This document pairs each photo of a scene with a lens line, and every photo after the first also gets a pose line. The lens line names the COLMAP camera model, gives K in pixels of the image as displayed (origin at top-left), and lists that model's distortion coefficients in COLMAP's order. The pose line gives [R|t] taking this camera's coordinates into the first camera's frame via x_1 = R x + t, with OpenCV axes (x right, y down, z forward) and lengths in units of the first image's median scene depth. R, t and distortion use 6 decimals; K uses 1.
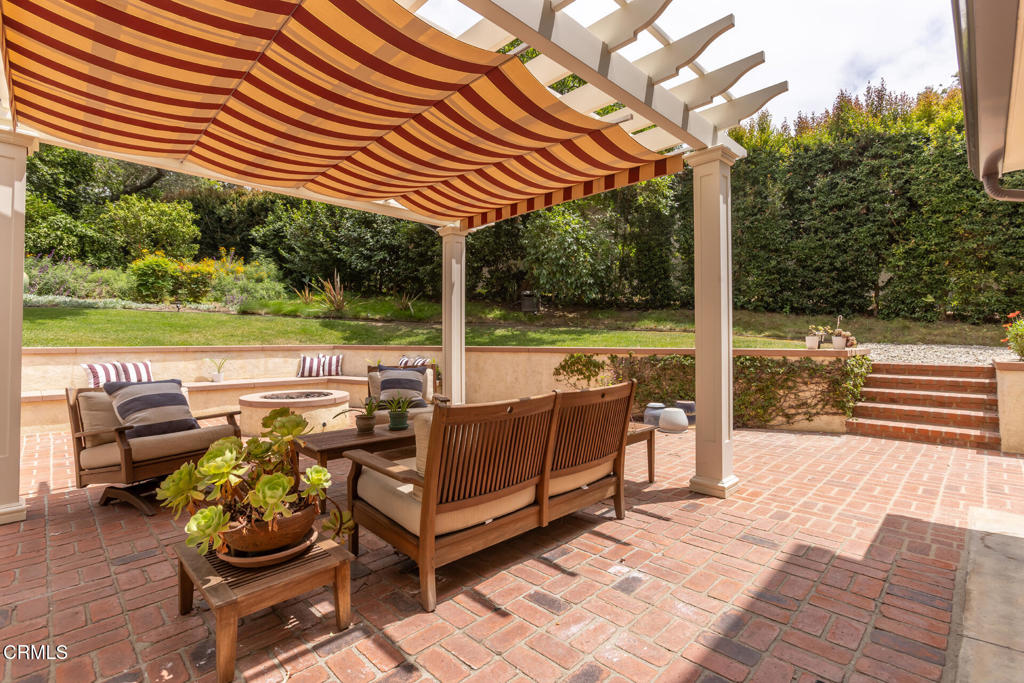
lens RADIAL K [[477.6, 0, 508.6], [0, 477.6, 339.9], [0, 0, 1]] dist [-0.003585, 0.000180]
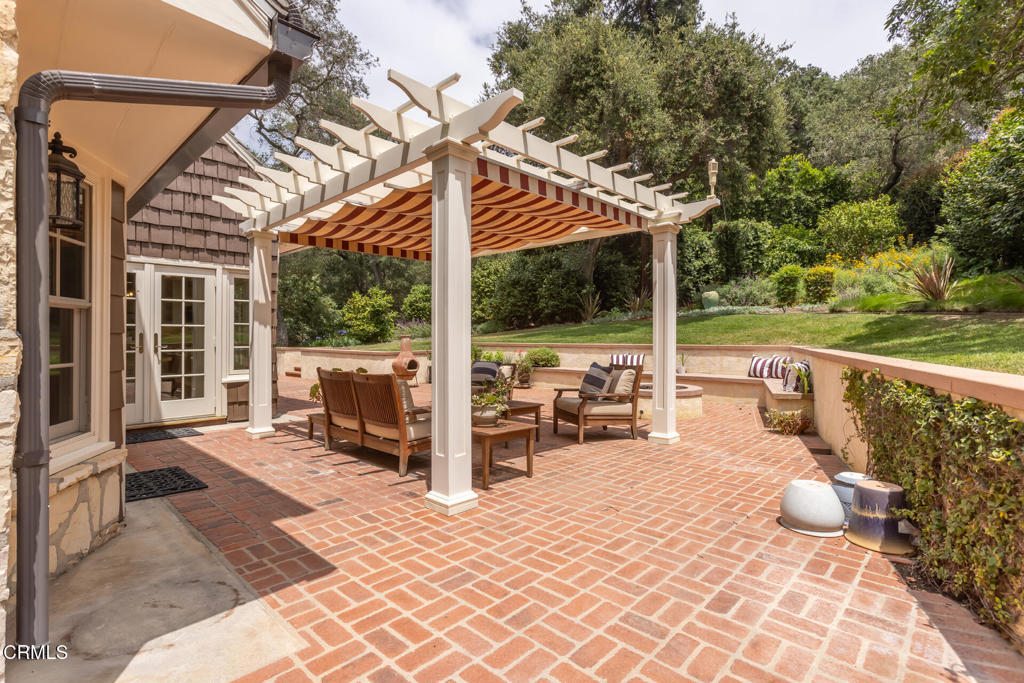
lens RADIAL K [[492.4, 0, 512.0], [0, 492.4, 341.5], [0, 0, 1]] dist [-0.030890, 0.021794]
pose [[0.017000, 0.010194, -0.999804, 0.578024], [-0.000478, 0.999948, 0.010187, -0.007672], [0.999855, 0.000304, 0.017004, 0.458937]]
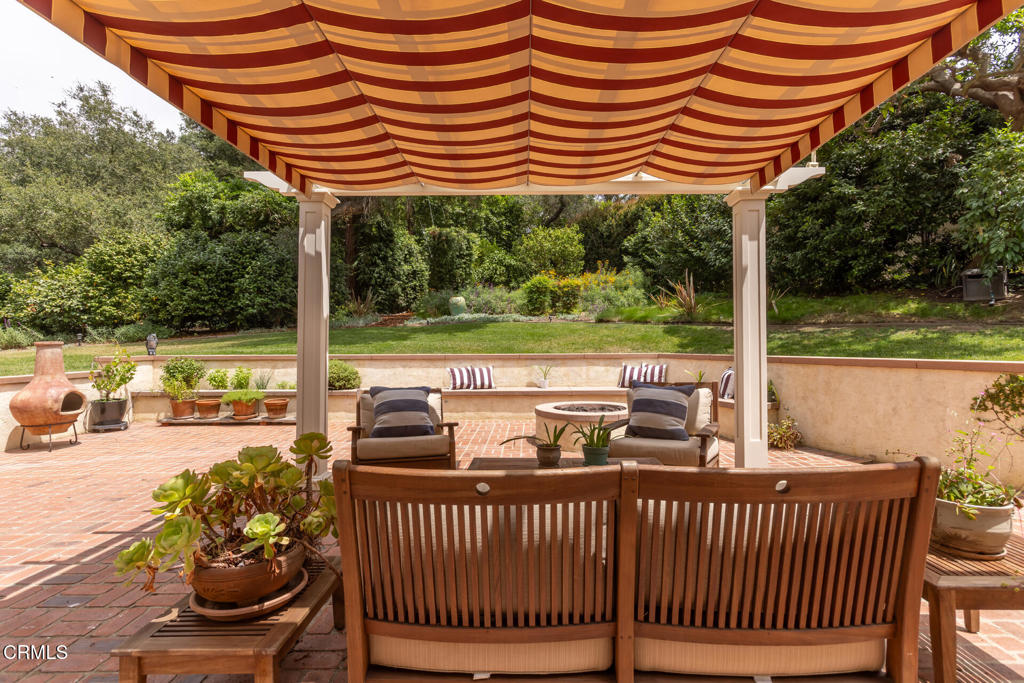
lens RADIAL K [[492.4, 0, 512.0], [0, 492.4, 341.5], [0, 0, 1]] dist [-0.030890, 0.021794]
pose [[0.696369, -0.009472, -0.717621, 0.107086], [0.003742, 0.999947, -0.009568, -0.003706], [0.717674, 0.003977, 0.696368, 0.163150]]
